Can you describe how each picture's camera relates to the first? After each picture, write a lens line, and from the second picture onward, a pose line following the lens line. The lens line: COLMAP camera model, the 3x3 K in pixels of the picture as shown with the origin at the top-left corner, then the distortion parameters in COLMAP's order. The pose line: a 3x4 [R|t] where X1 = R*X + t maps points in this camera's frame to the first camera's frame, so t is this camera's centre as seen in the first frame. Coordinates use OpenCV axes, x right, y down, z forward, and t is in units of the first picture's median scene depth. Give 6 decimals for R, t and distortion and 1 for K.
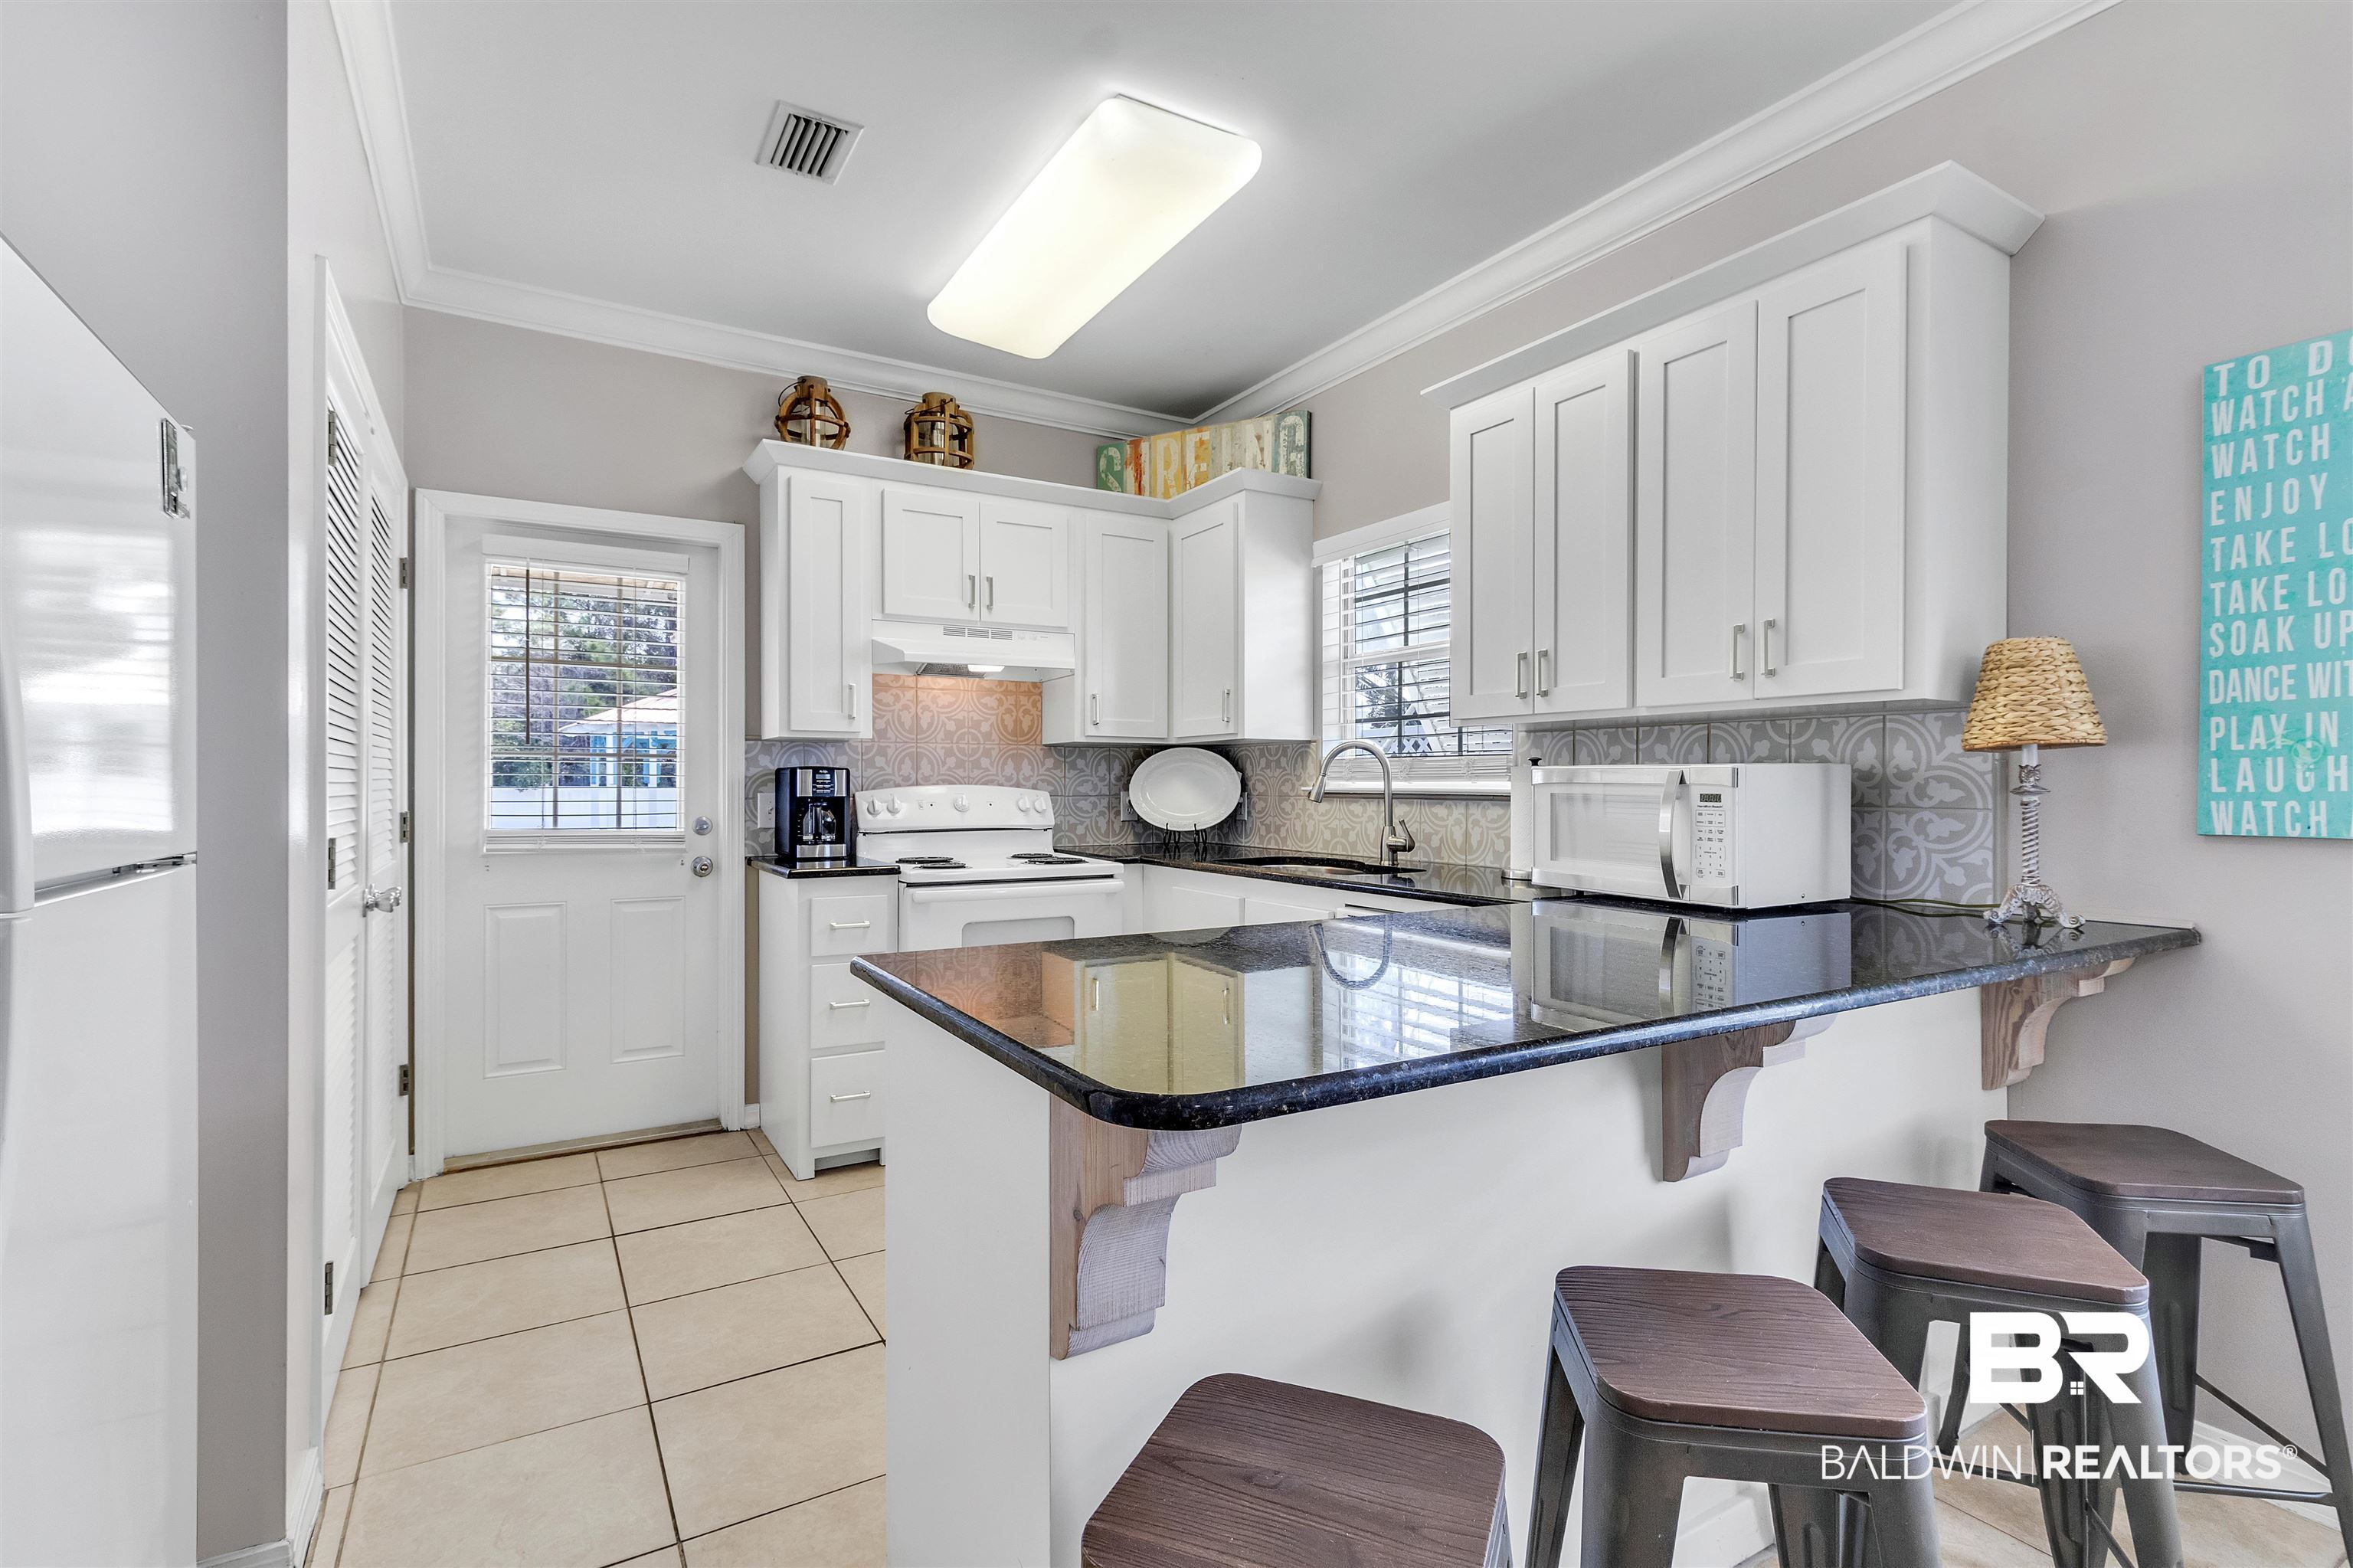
lens RADIAL K [[1199.6, 0, 1268.6], [0, 1199.6, 787.5], [0, 0, 1]] dist [0.000272, 0.000061]
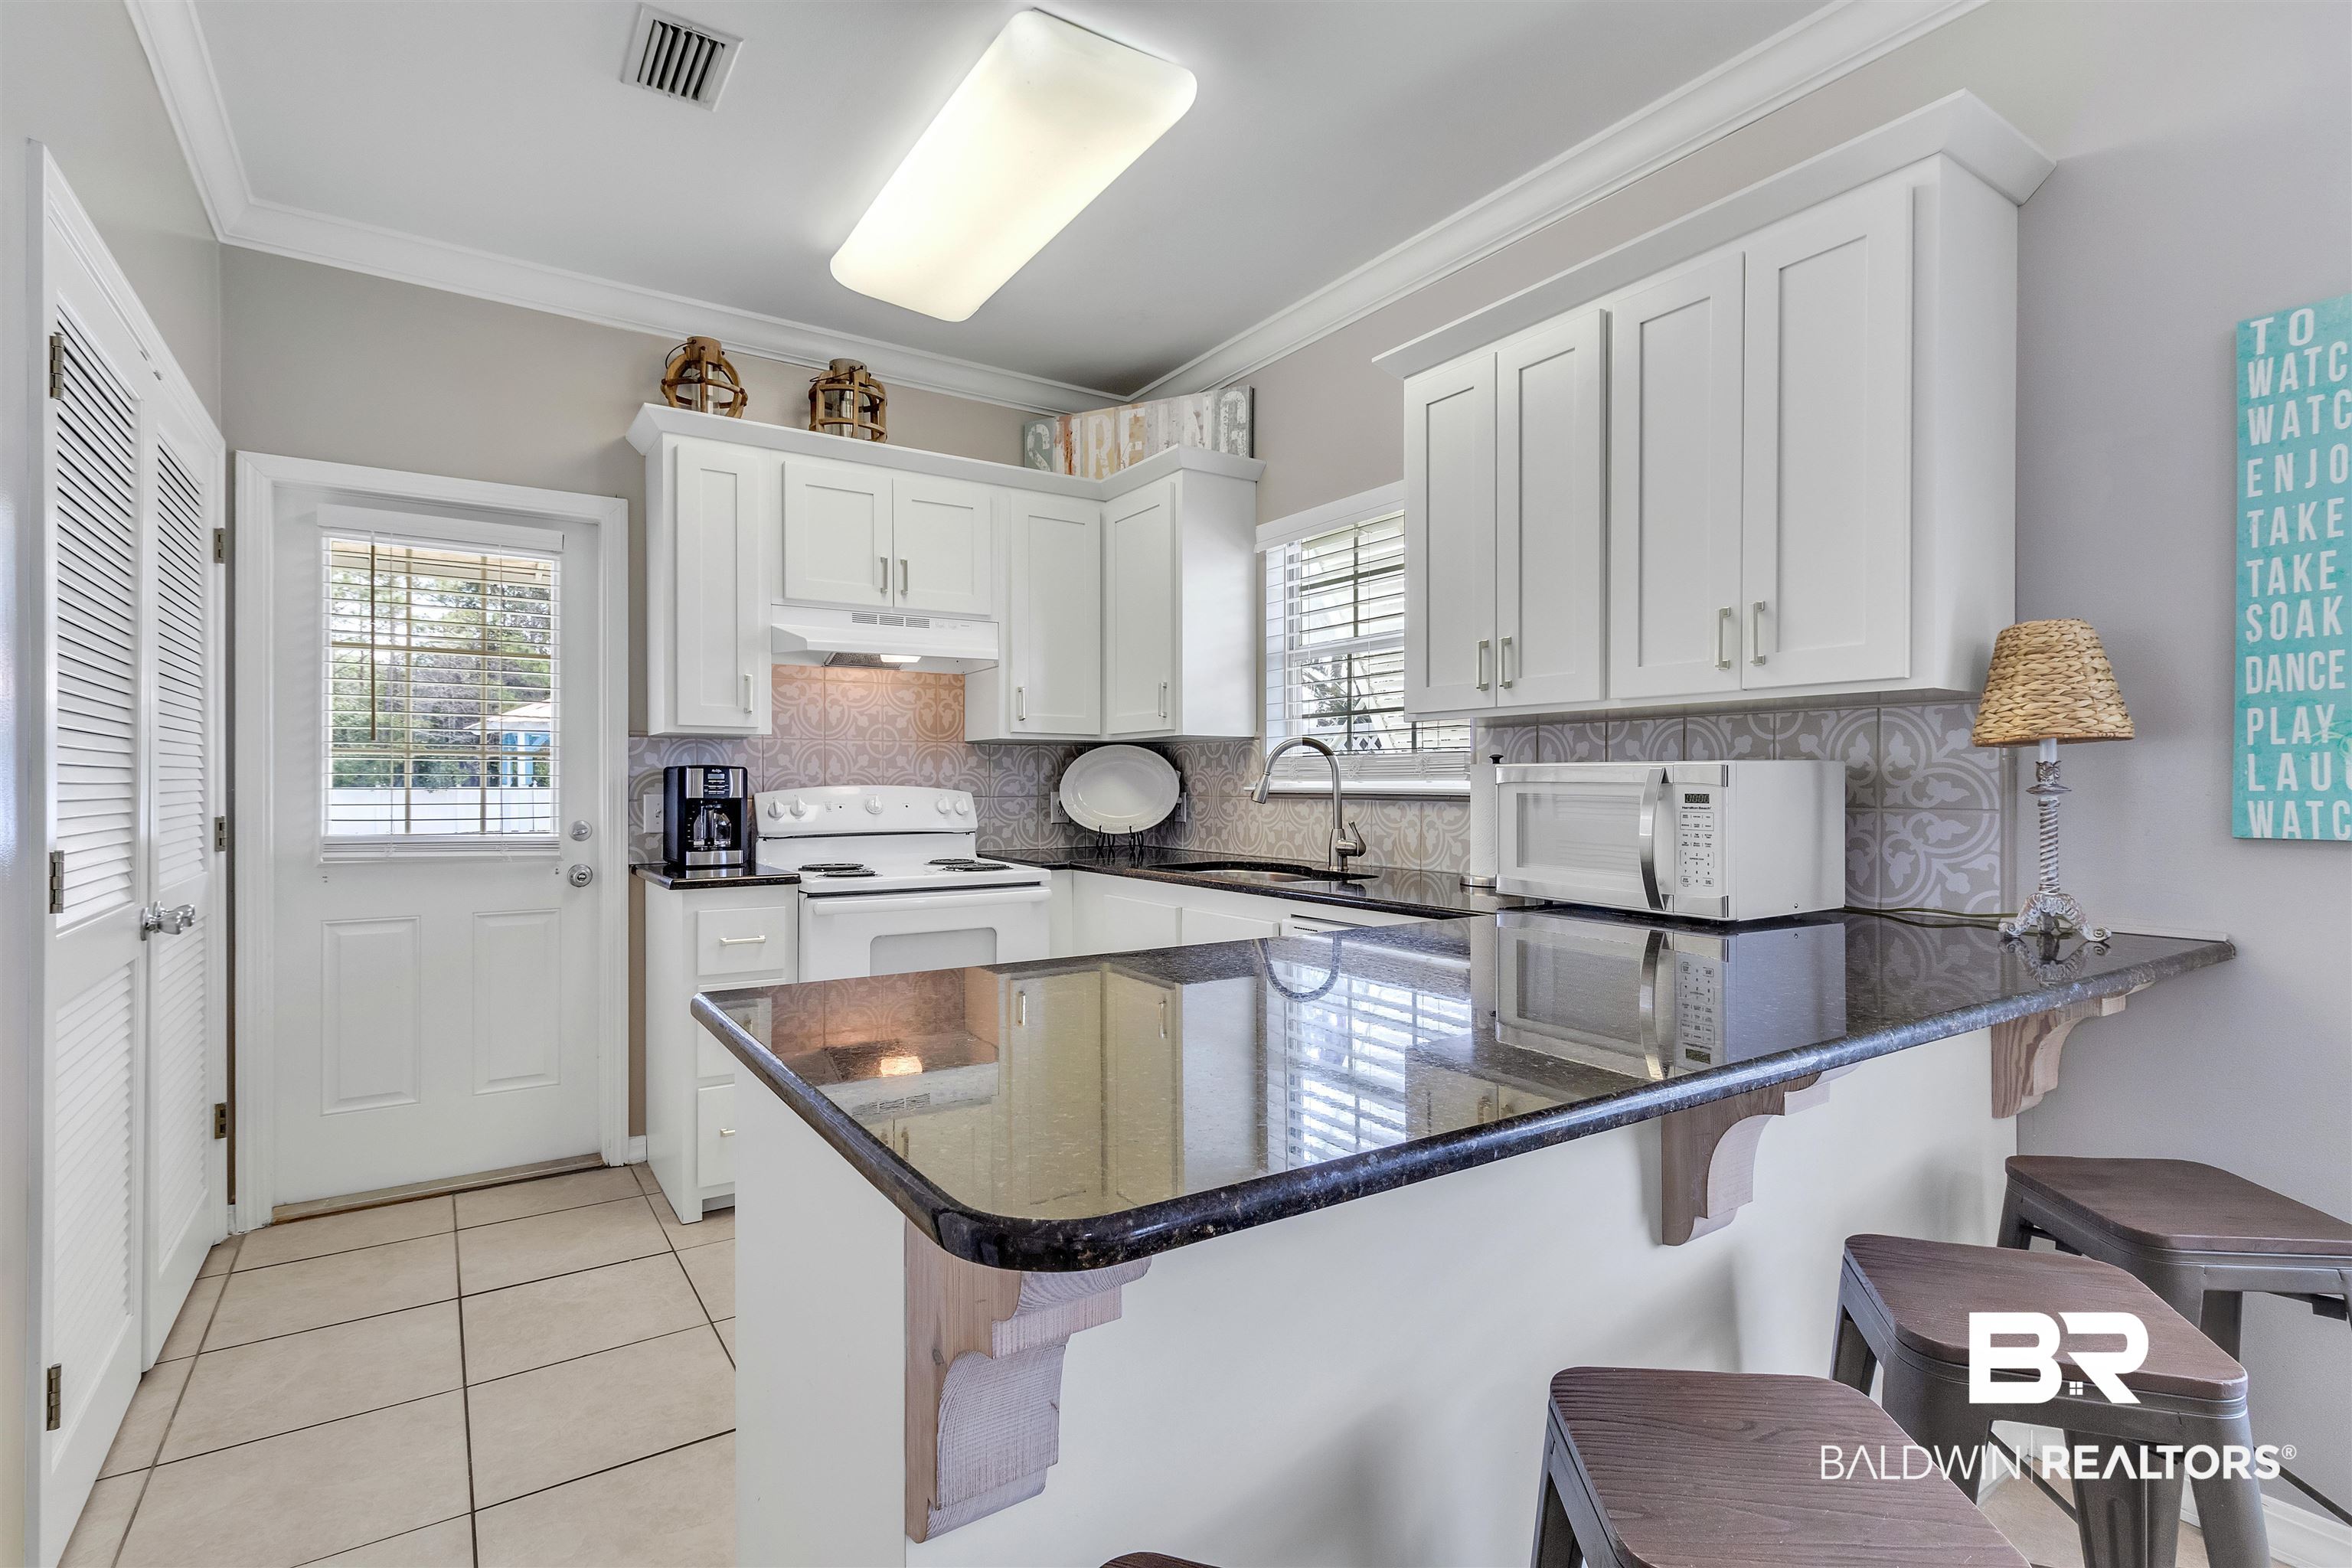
lens RADIAL K [[1106.1, 0, 1176.0], [0, 1106.1, 784.0], [0, 0, 1]] dist [-0.002800, -0.000461]
pose [[0.999254, -0.001520, -0.038600, 0.008235], [0.001421, 0.999996, -0.002616, -0.000457], [0.038604, 0.002559, 0.999251, 0.144146]]
